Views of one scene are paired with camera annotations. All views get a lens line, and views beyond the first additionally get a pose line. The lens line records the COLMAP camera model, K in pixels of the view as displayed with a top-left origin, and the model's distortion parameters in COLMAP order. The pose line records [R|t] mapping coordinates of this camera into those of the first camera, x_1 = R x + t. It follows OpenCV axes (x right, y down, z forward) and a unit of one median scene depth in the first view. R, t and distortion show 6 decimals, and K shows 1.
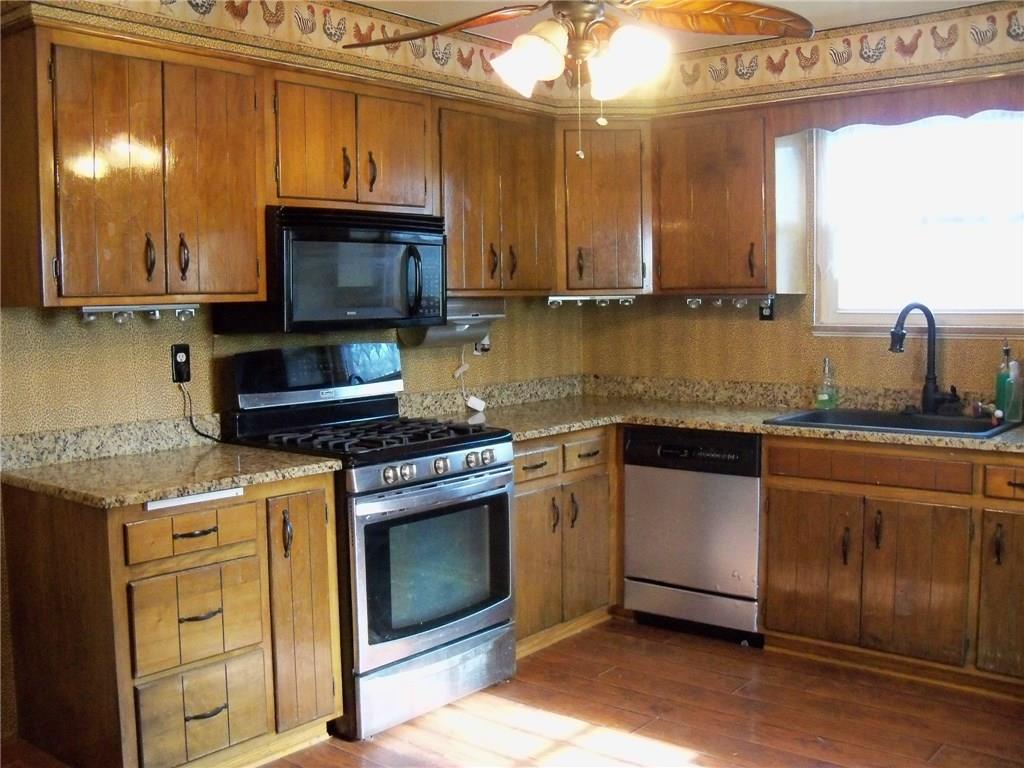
lens RADIAL K [[1072.6, 0, 512.0], [0, 1072.6, 384.0], [0, 0, 1]] dist [-0.212744, 0.291475]
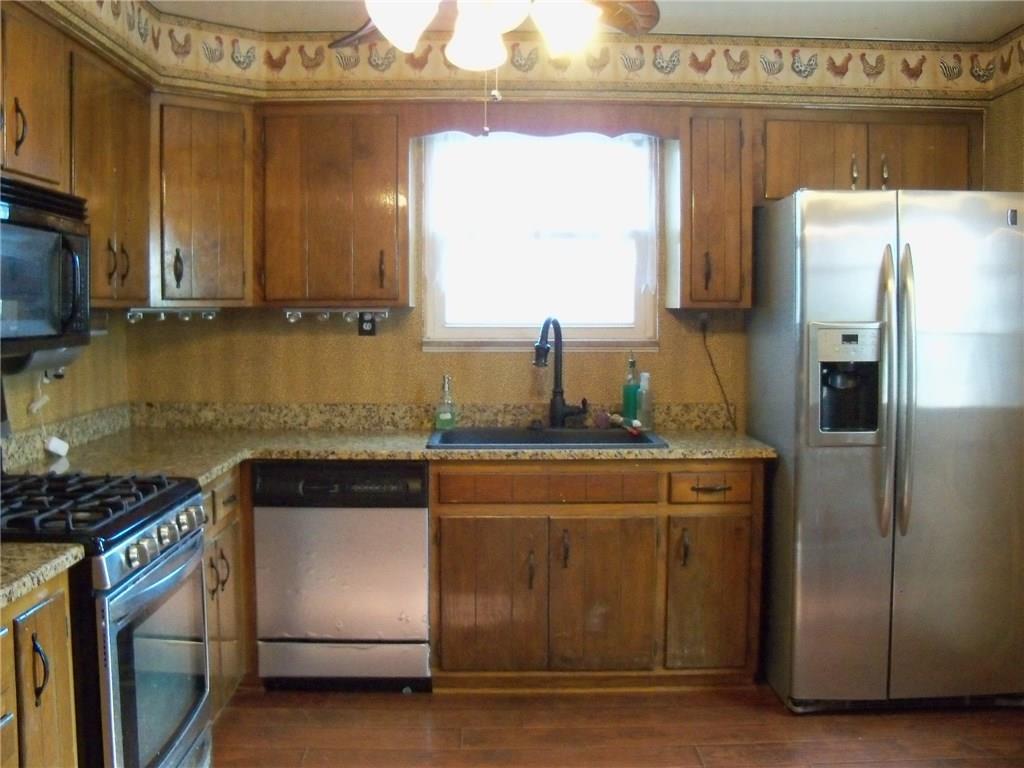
lens RADIAL K [[1072.6, 0, 512.0], [0, 1072.6, 384.0], [0, 0, 1]] dist [-0.212744, 0.291475]
pose [[0.755233, -0.031620, 0.654693, -0.312836], [0.040146, 0.999192, 0.001947, -0.017253], [-0.654226, 0.024812, 0.755892, 0.256321]]
